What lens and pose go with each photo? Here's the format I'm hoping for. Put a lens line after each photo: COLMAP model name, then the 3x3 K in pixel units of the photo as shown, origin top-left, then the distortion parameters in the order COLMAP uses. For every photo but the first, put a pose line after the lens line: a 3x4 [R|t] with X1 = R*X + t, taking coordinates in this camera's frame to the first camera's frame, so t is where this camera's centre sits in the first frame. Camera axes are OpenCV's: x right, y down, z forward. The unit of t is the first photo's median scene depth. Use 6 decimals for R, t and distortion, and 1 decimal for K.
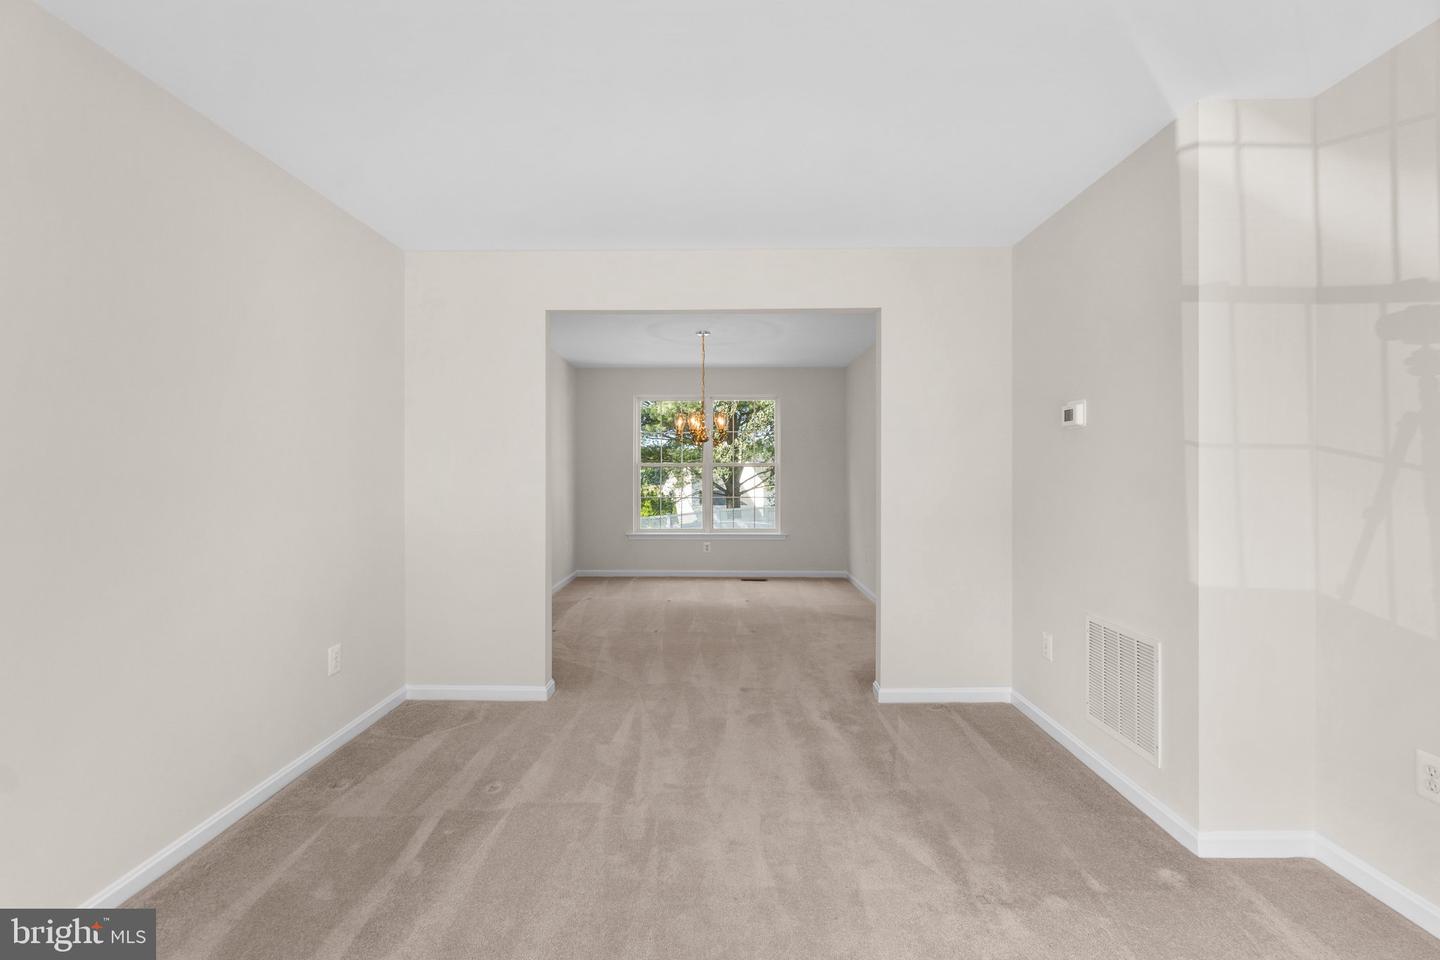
lens RADIAL K [[627.3, 0, 717.4], [0, 627.3, 458.9], [0, 0, 1]] dist [-0.003173, 0.000250]
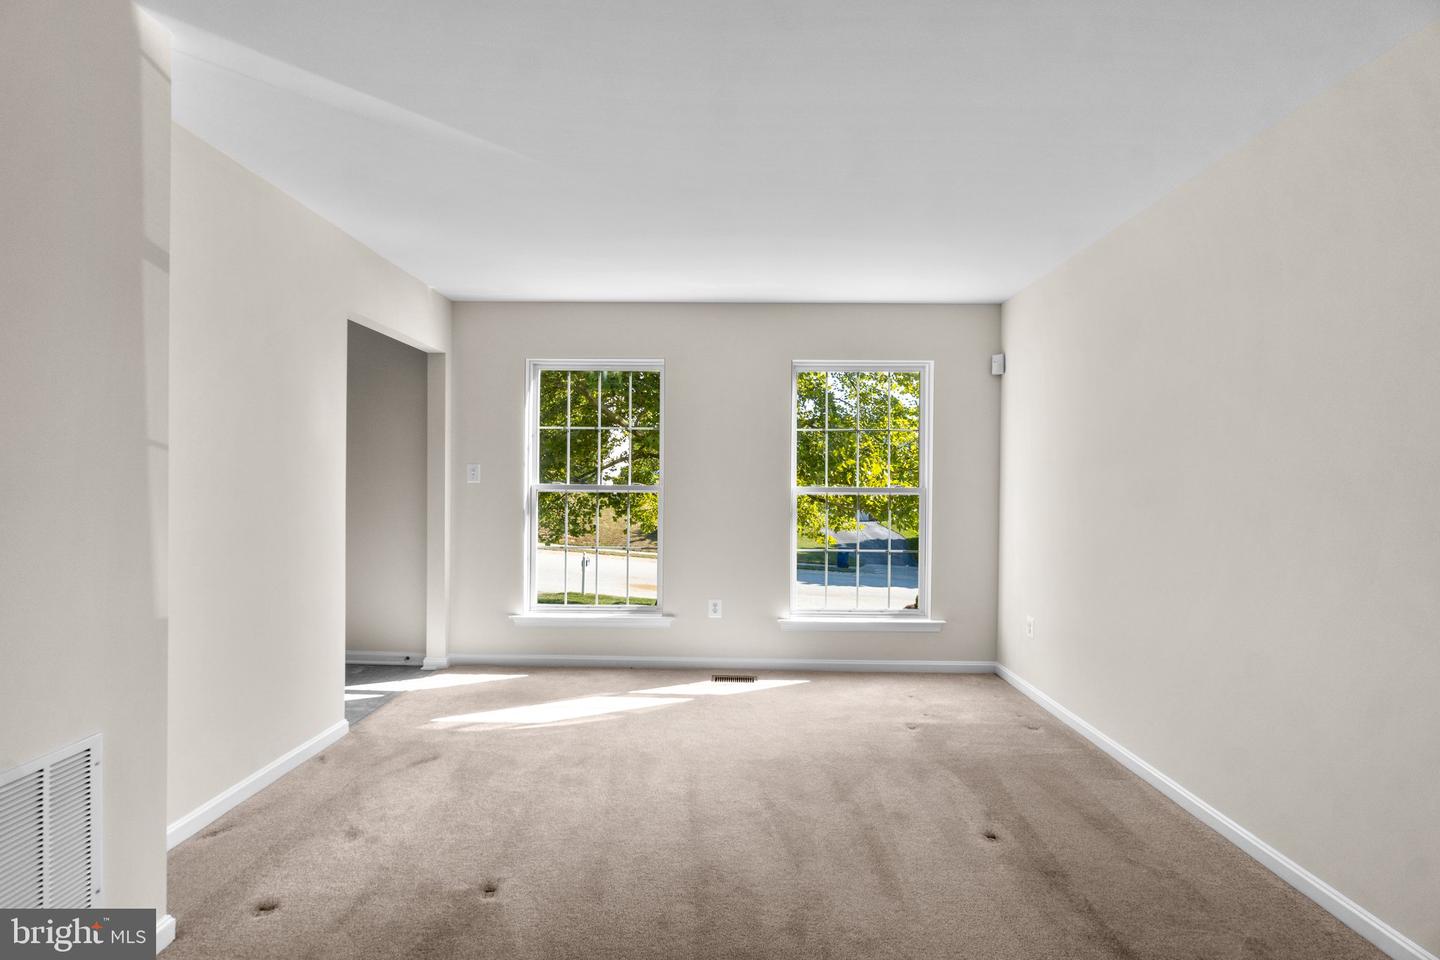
lens RADIAL K [[625.8, 0, 711.8], [0, 625.8, 476.6], [0, 0, 1]] dist [-0.011519, 0.008465]
pose [[-0.999902, -0.007590, 0.011740, 0.035951], [-0.007889, 0.999641, -0.025618, 0.024800], [-0.011541, -0.025708, -0.999603, 1.518015]]
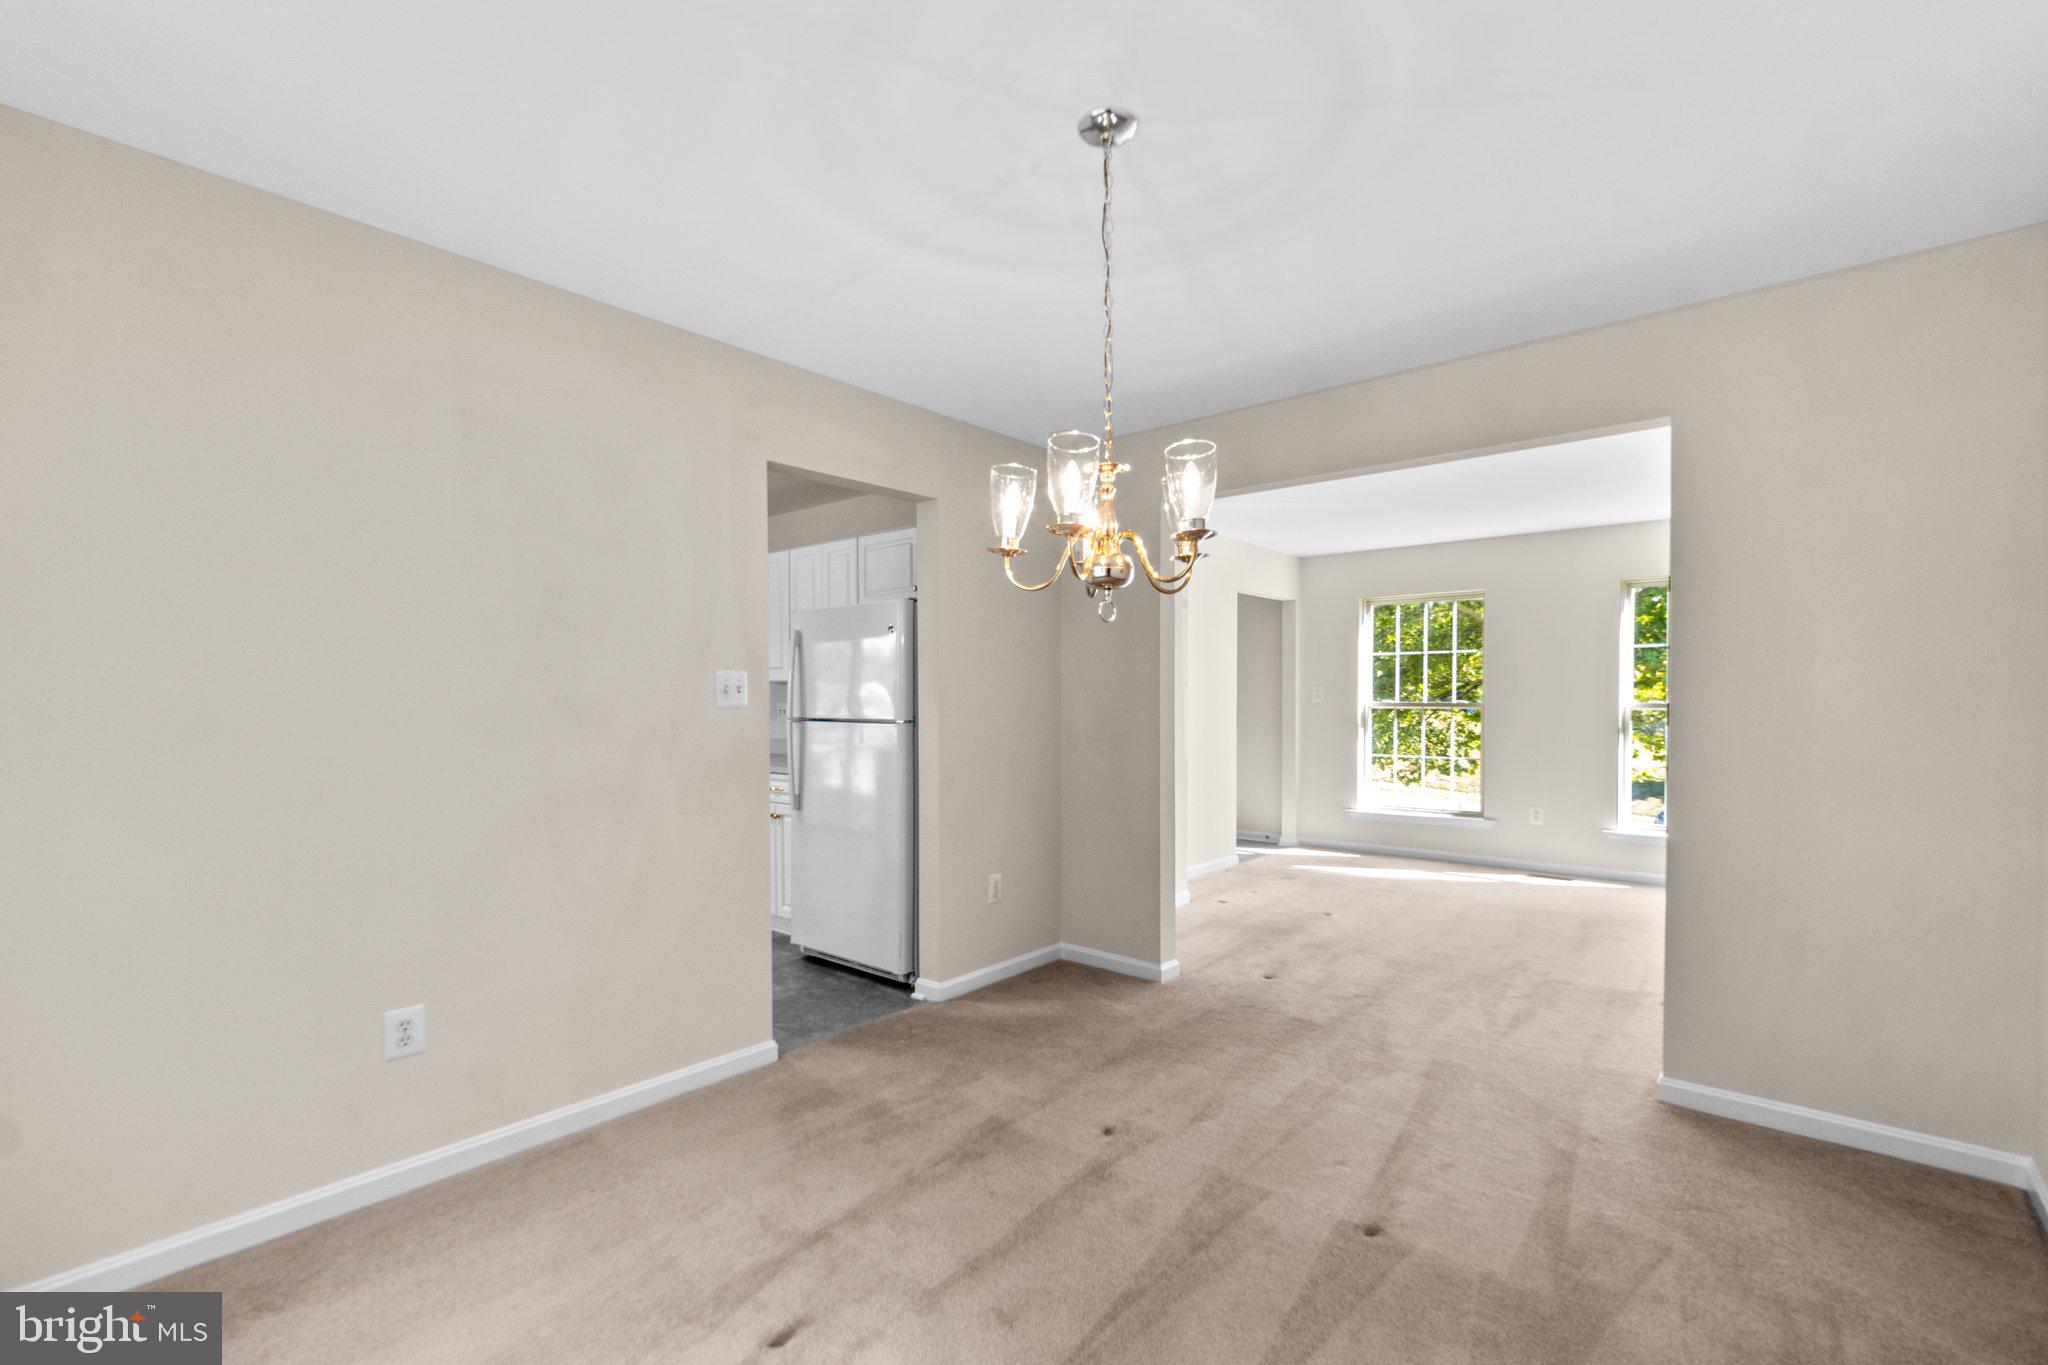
lens RADIAL K [[922.7, 0, 1060.2], [0, 922.7, 726.2], [0, 0, 1]] dist [0.084386, 0.000055]
pose [[-0.801185, -0.015849, 0.598207, -0.486850], [-0.010341, 0.999867, 0.012642, 0.054580], [-0.598327, 0.003943, -0.801242, 2.872716]]
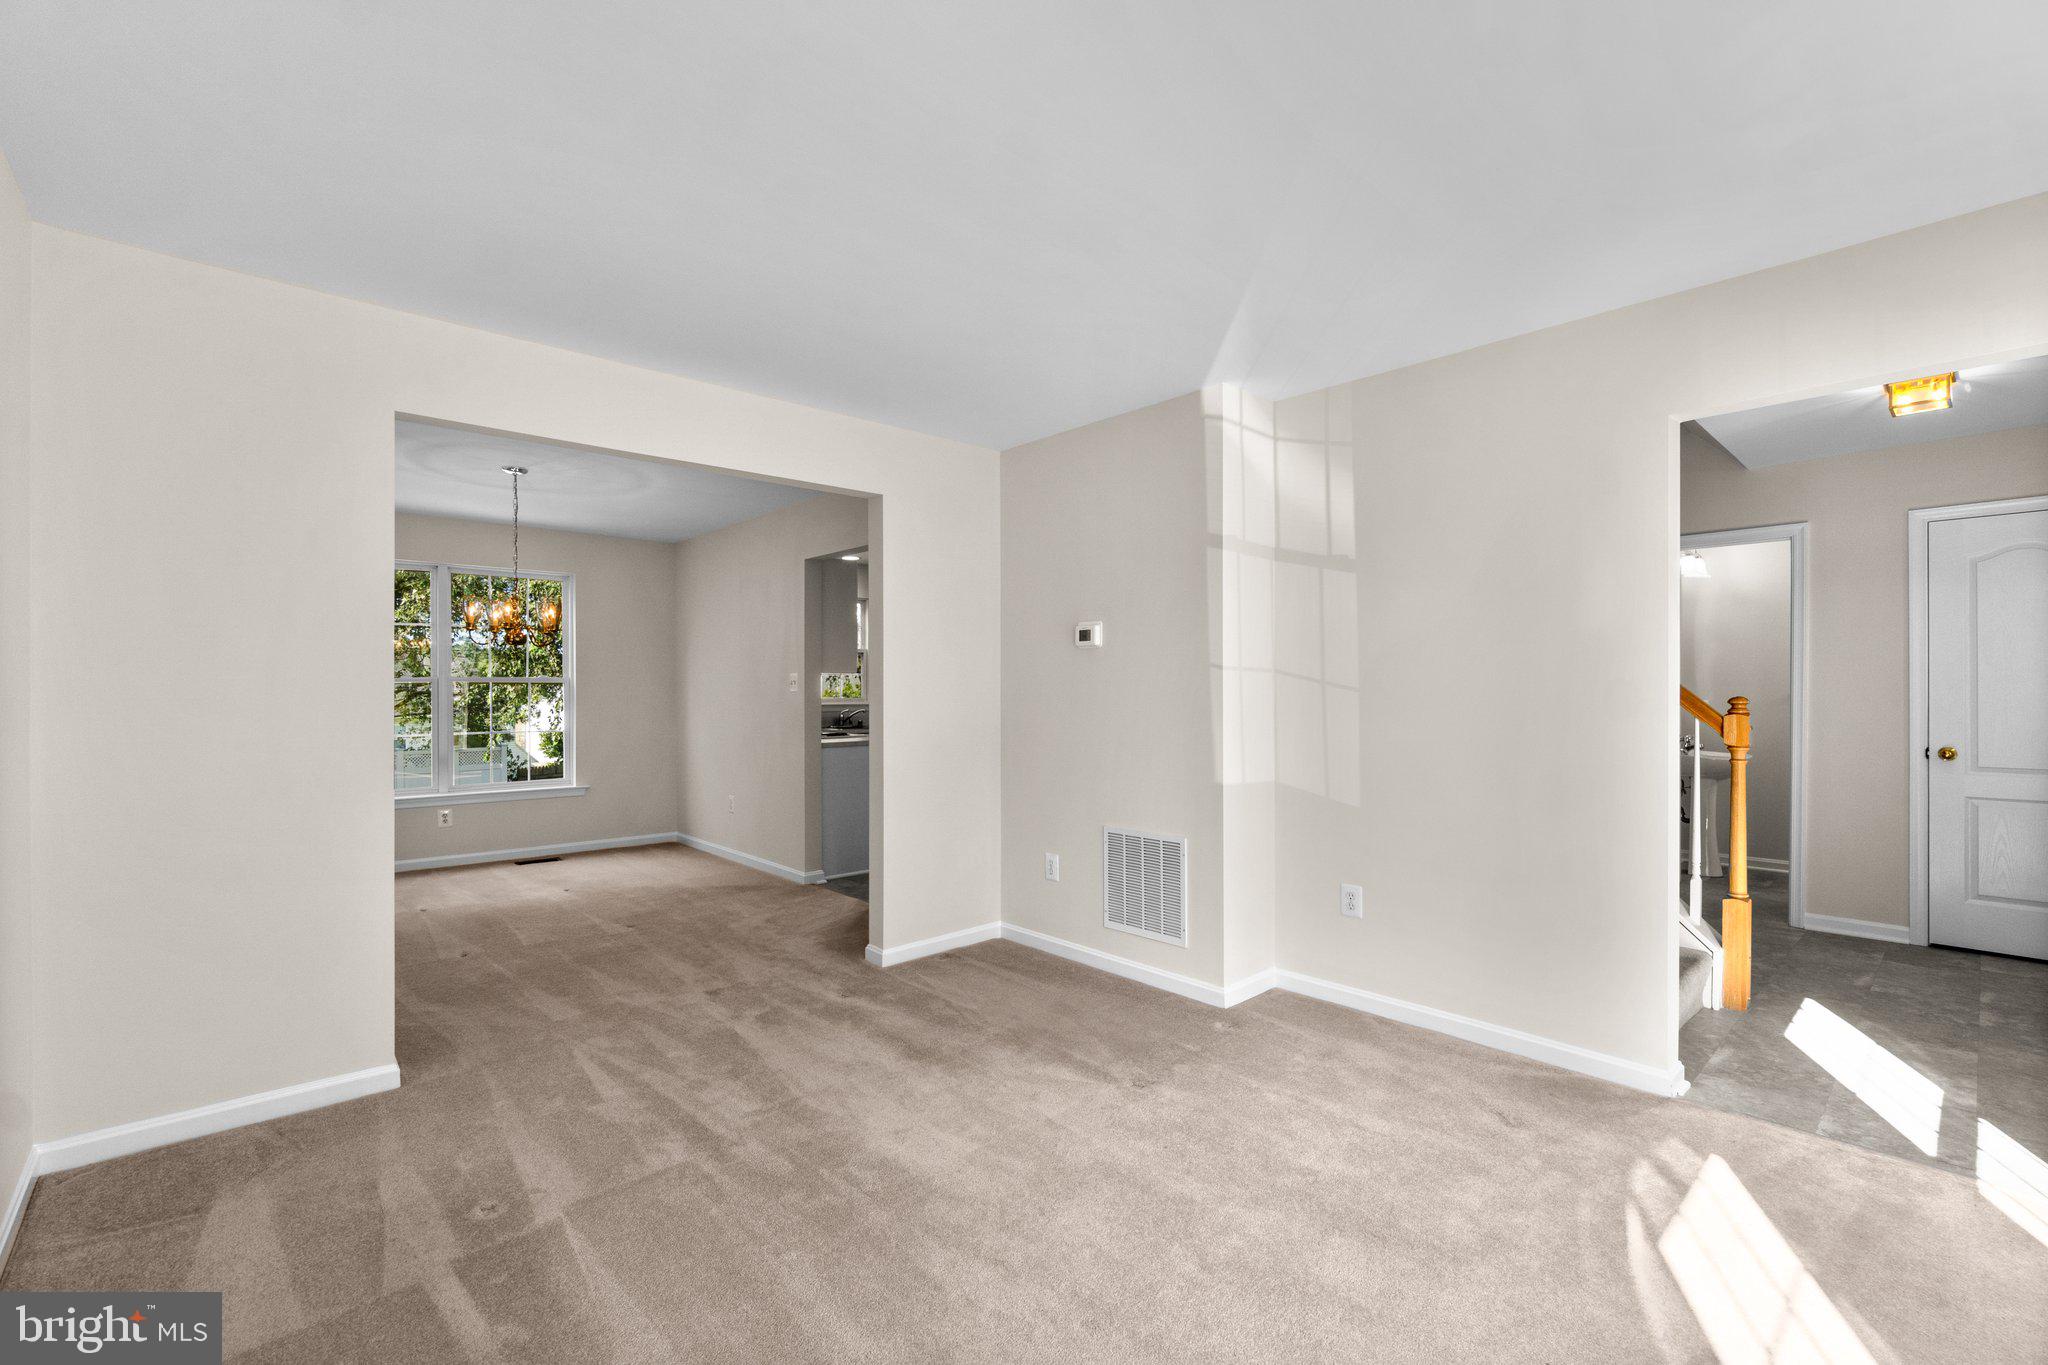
lens RADIAL K [[884.2, 0, 1022.8], [0, 884.2, 670.2], [0, 0, 1]] dist [-0.002090, 0.000398]
pose [[0.728721, 0.015625, 0.684632, -0.566874], [-0.012424, 0.999877, -0.009596, 0.002801], [-0.684698, -0.001513, 0.728826, 0.019426]]
